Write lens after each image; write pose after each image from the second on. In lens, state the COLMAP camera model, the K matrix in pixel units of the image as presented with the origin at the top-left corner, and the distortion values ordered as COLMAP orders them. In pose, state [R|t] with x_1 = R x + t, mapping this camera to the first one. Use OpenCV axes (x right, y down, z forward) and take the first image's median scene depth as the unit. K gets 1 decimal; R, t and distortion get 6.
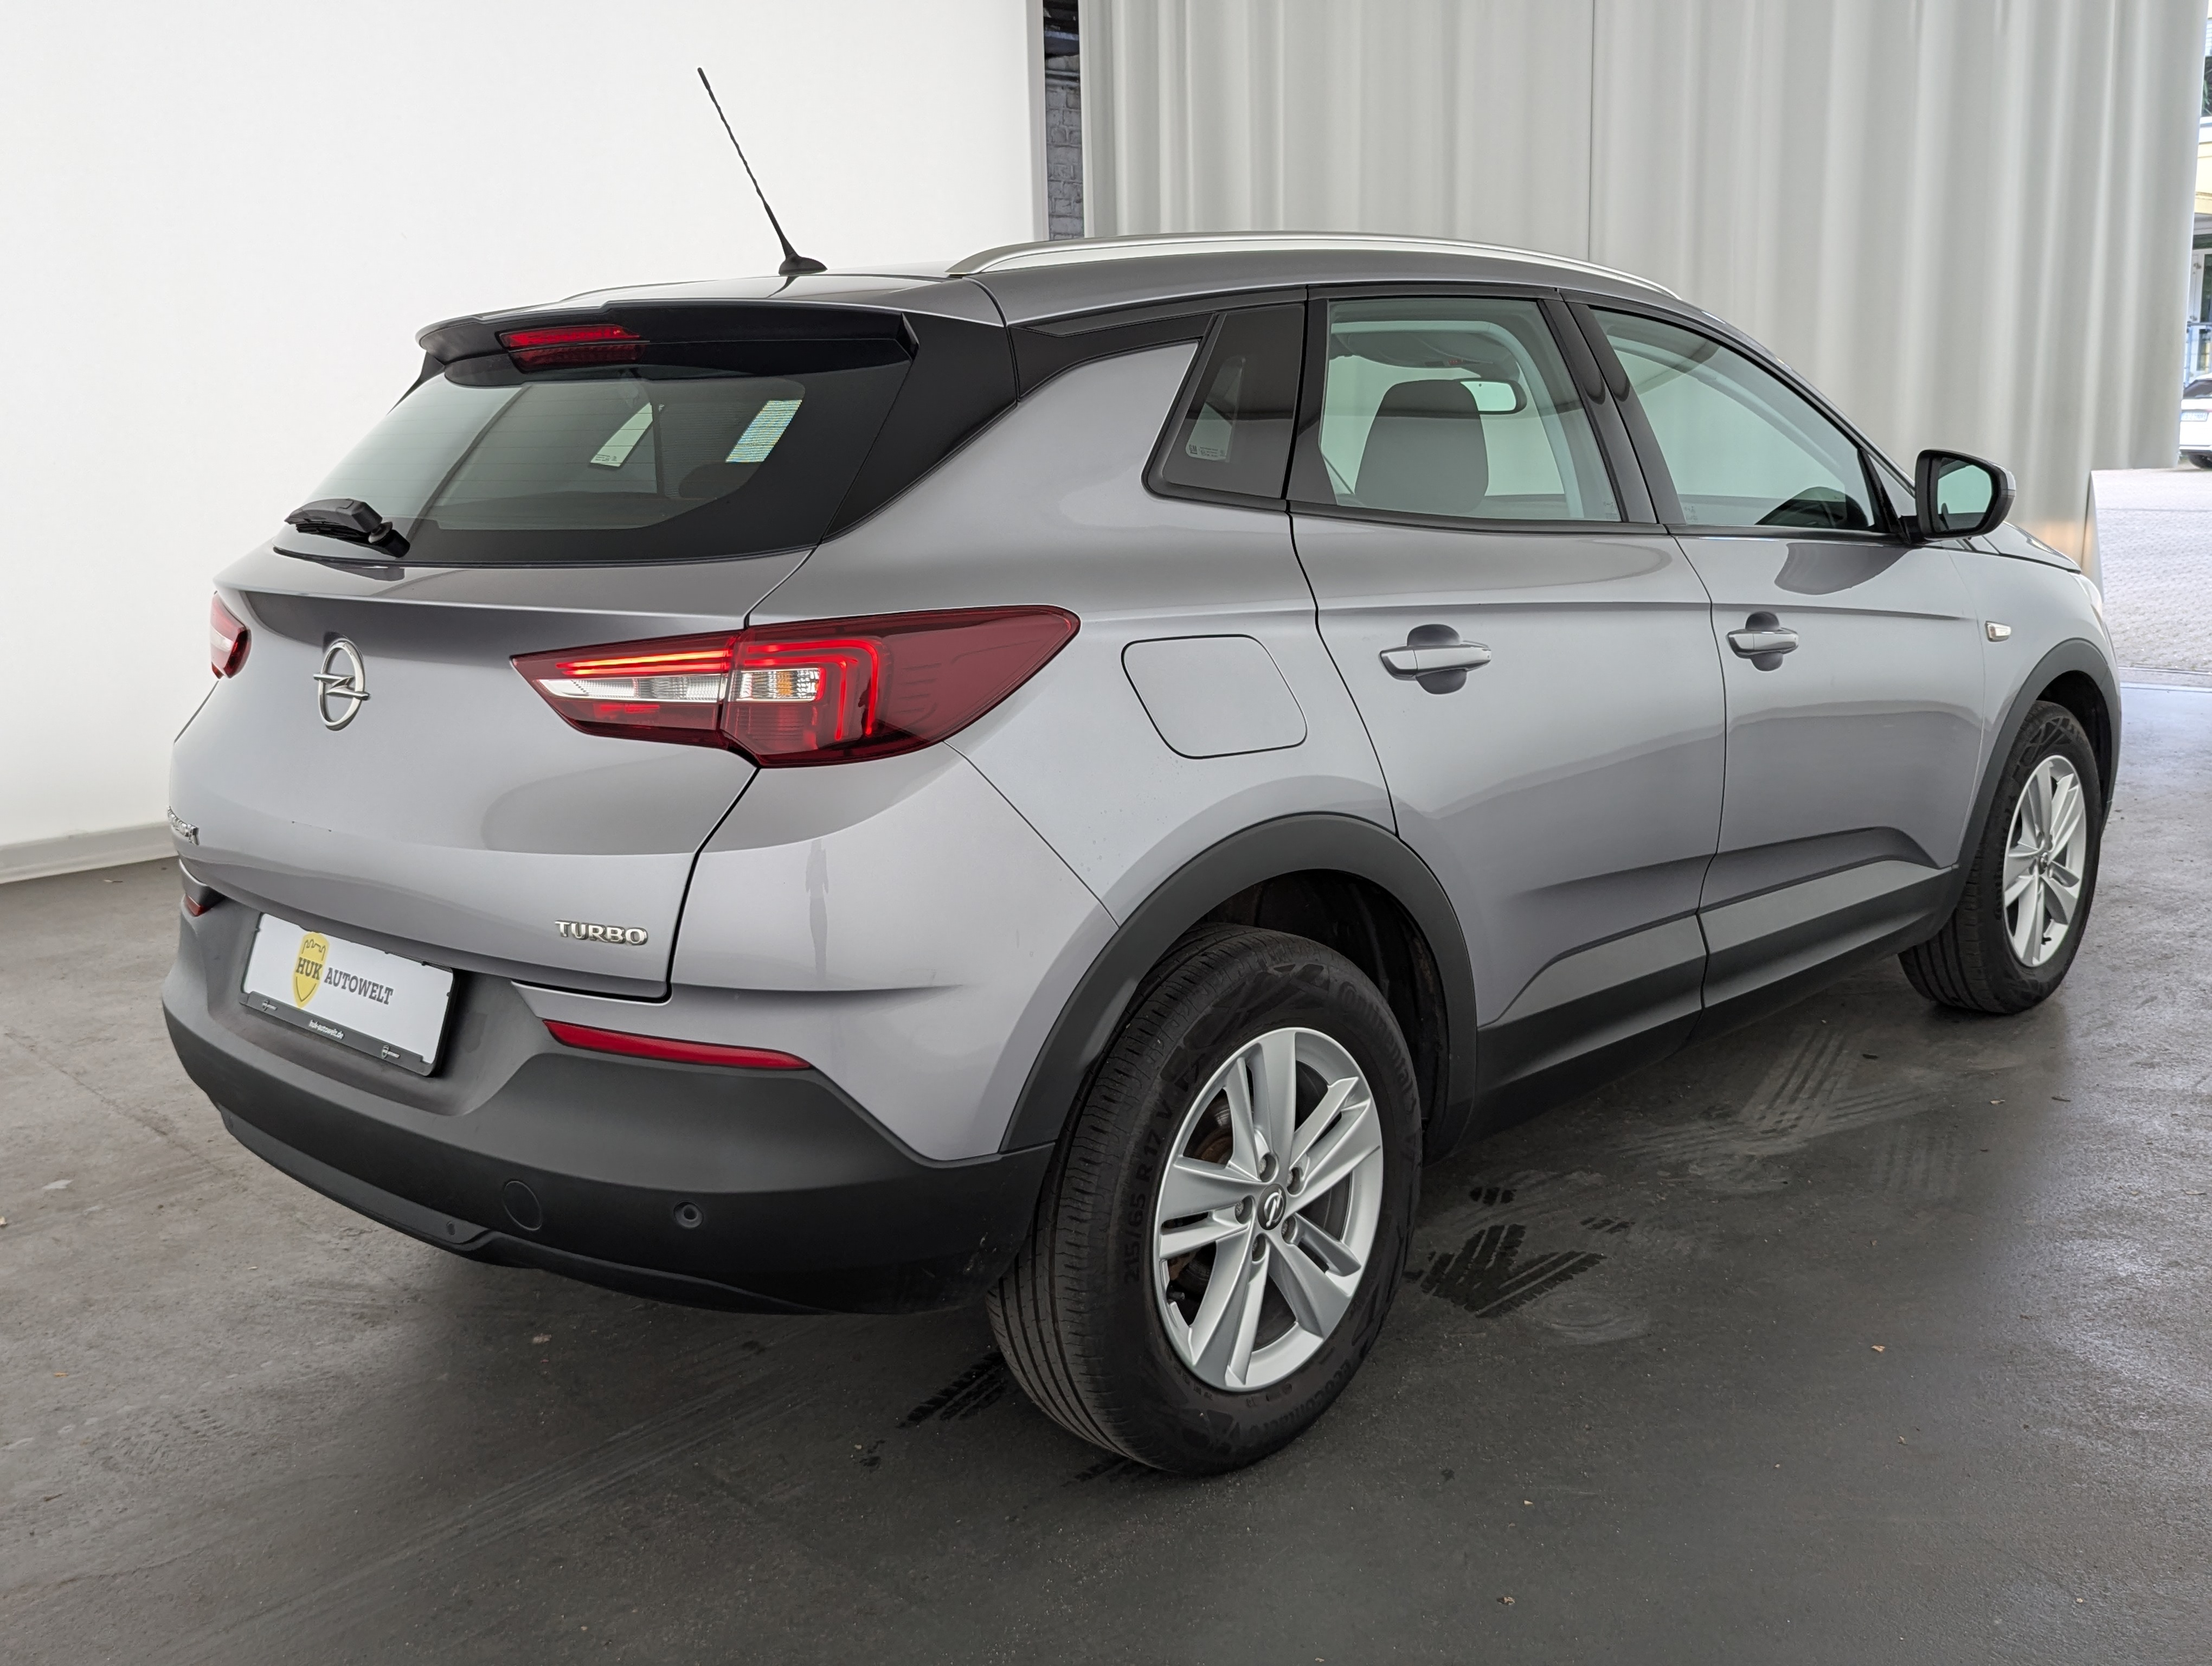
lens RADIAL K [[2056.8, 0, 1106.0], [0, 2056.8, 833.0], [0, 0, 1]] dist [0.036723, -0.078384]
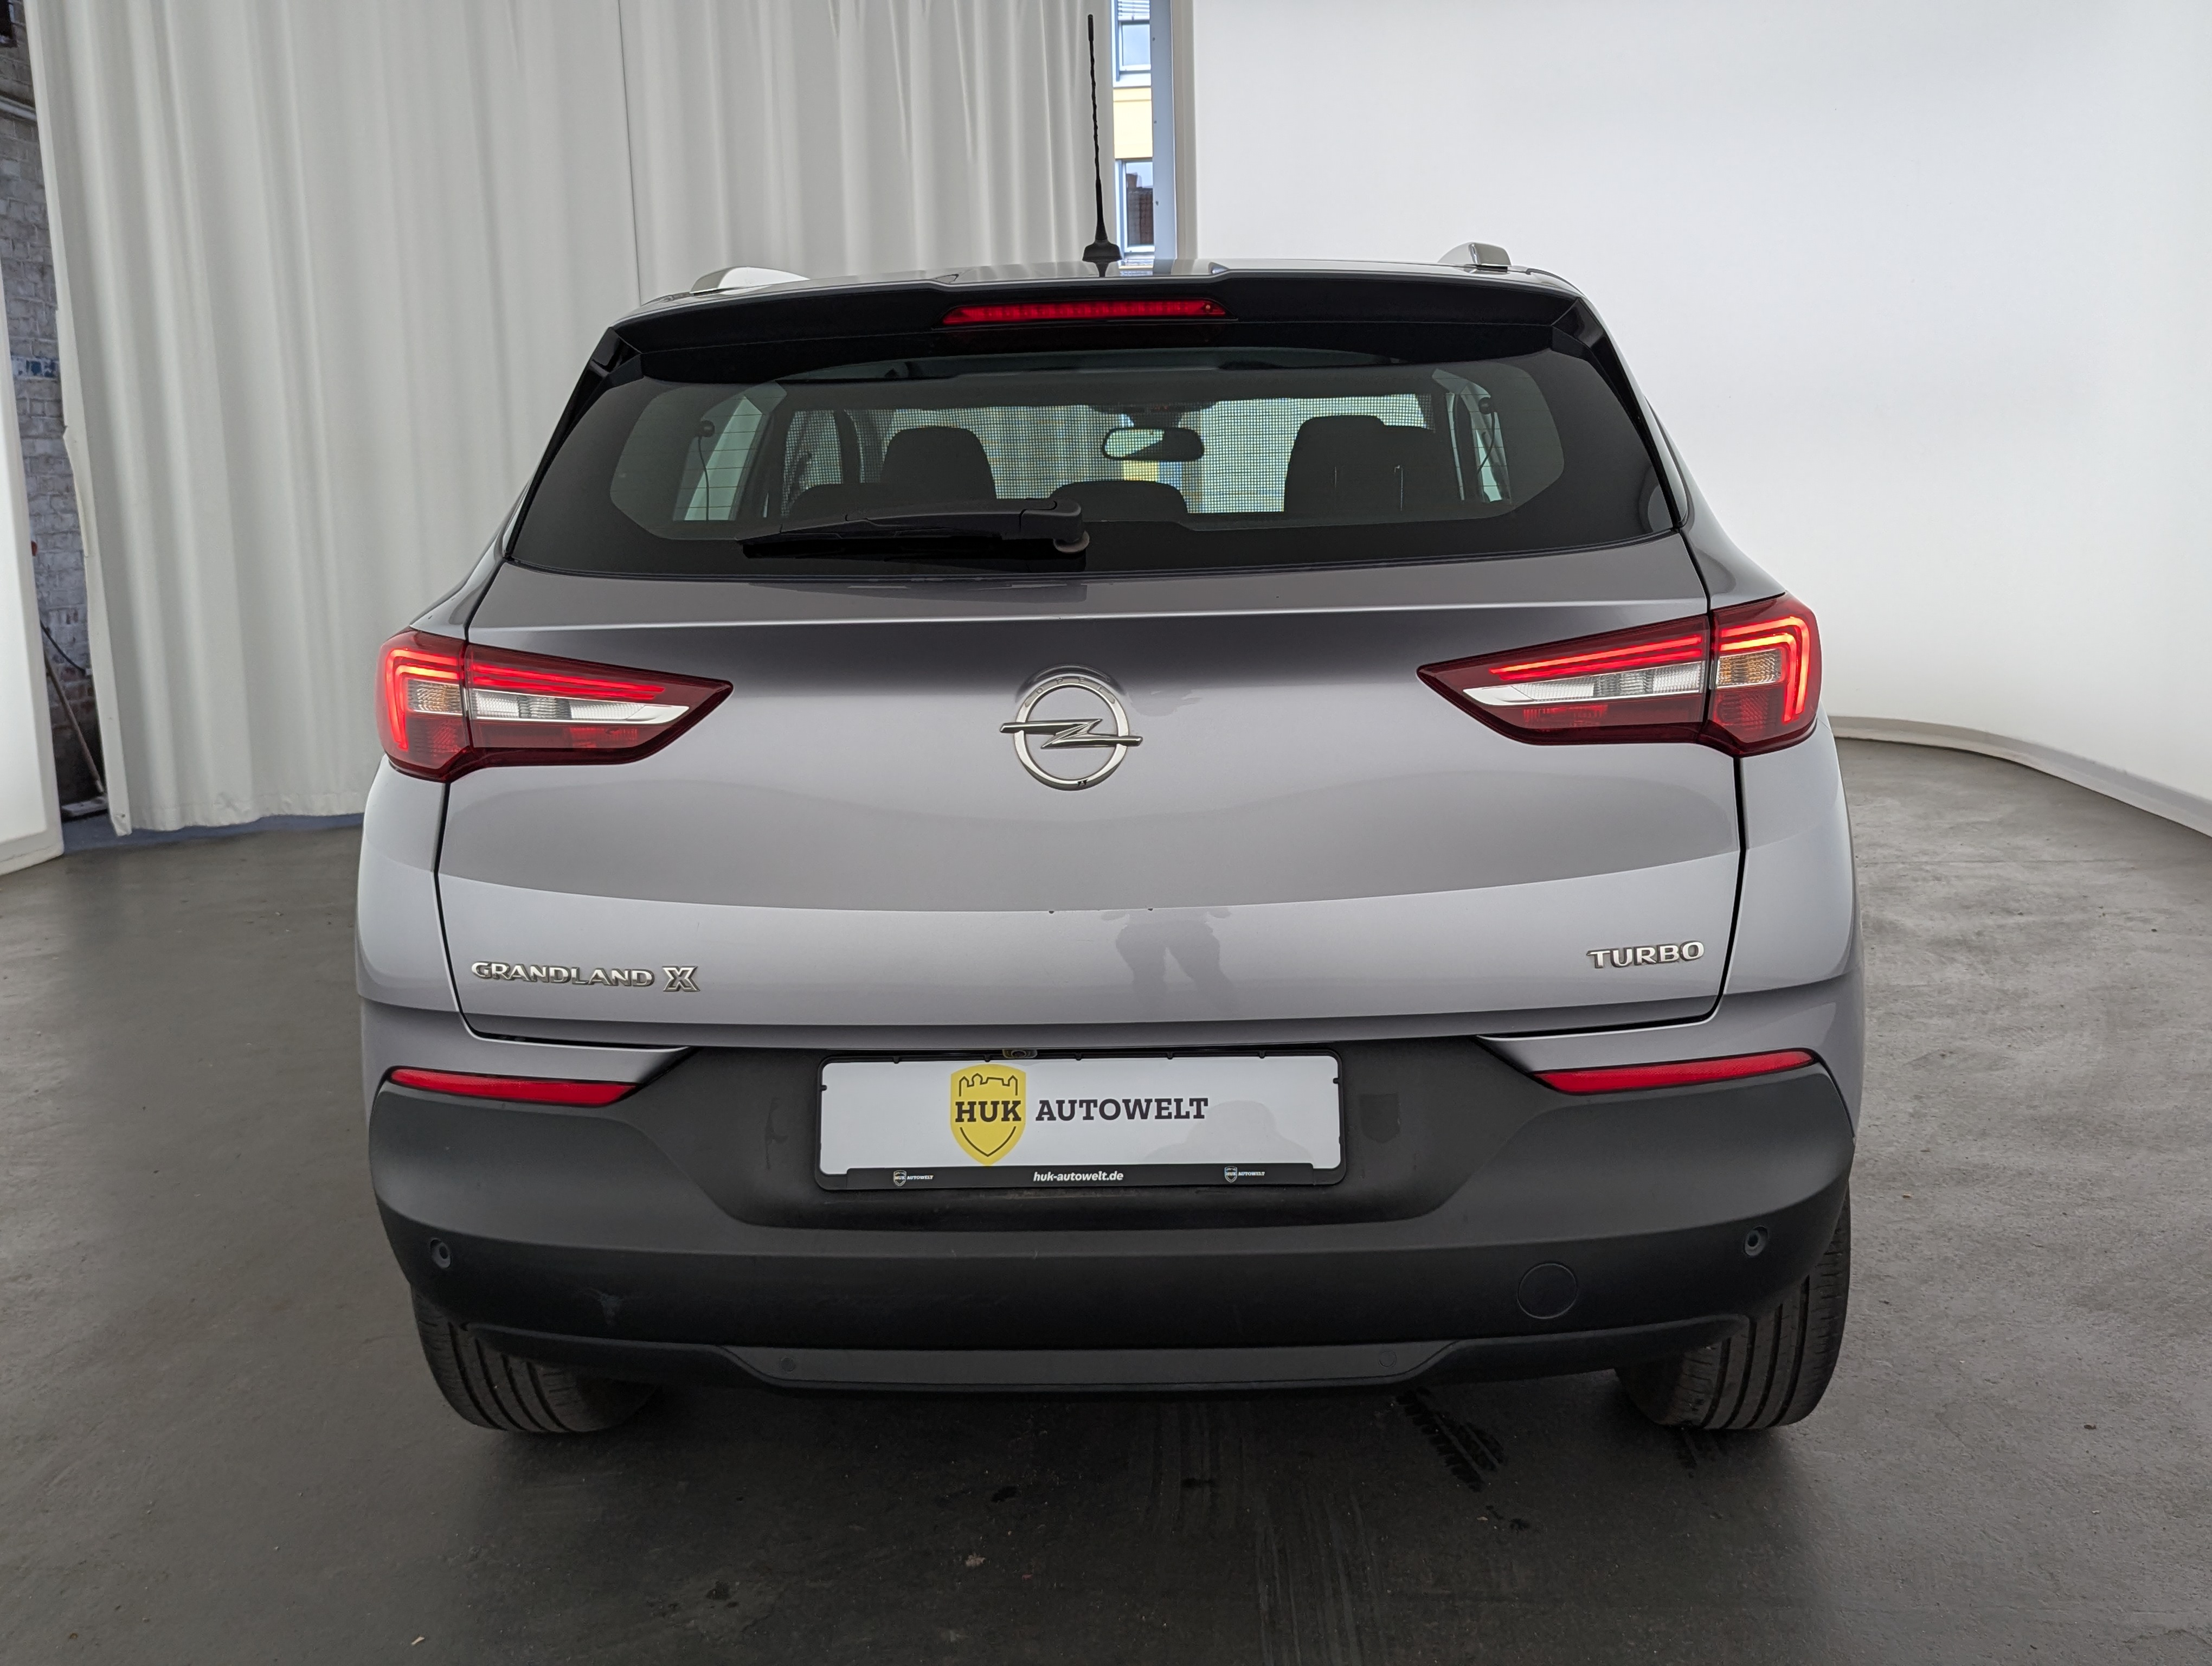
lens RADIAL K [[2056.8, 0, 1106.0], [0, 2056.8, 833.0], [0, 0, 1]] dist [0.036723, -0.078384]
pose [[0.768369, -0.105603, 0.631234, -0.904834], [0.138731, 0.990325, -0.003193, -0.030931], [-0.624790, 0.090025, 0.775586, 0.406181]]
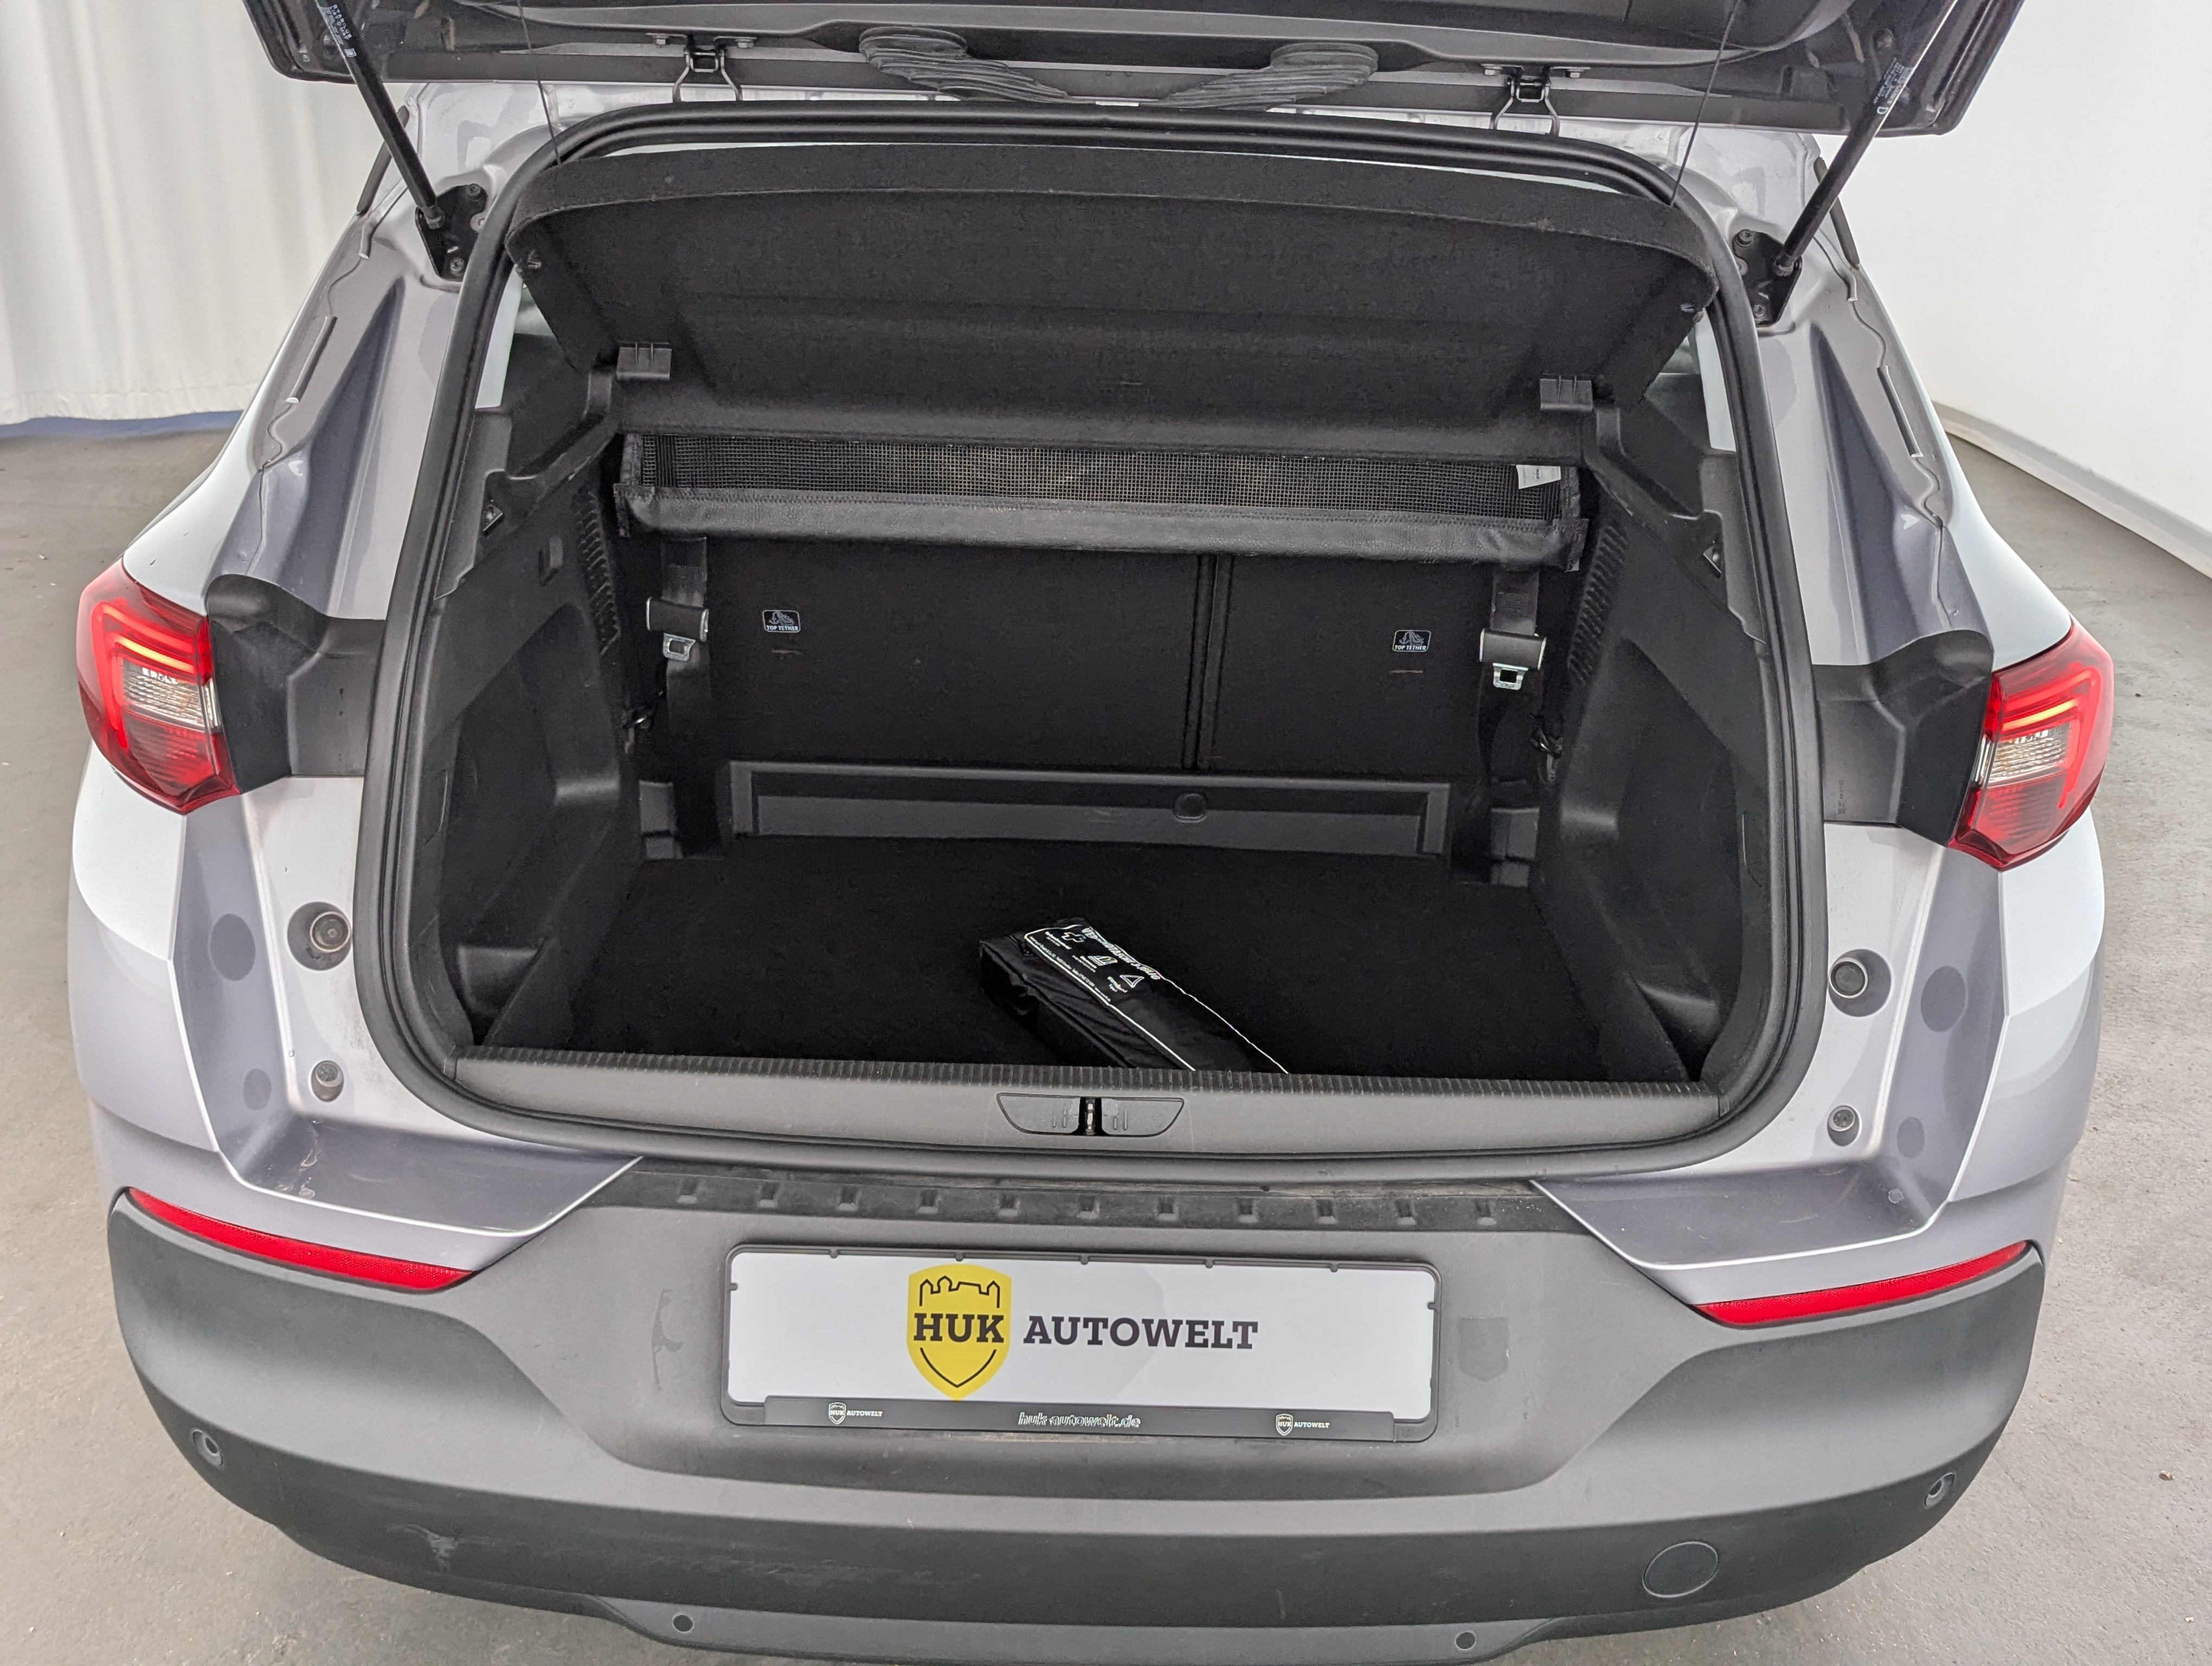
lens RADIAL K [[2003.2, 0, 1080.8], [0, 2003.2, 830.7], [0, 0, 1]] dist [0.014953, 0.004088]
pose [[0.730165, -0.231324, 0.642922, -0.749631], [0.091637, 0.965599, 0.243353, -0.215111], [-0.677098, -0.118773, 0.726244, 0.653297]]
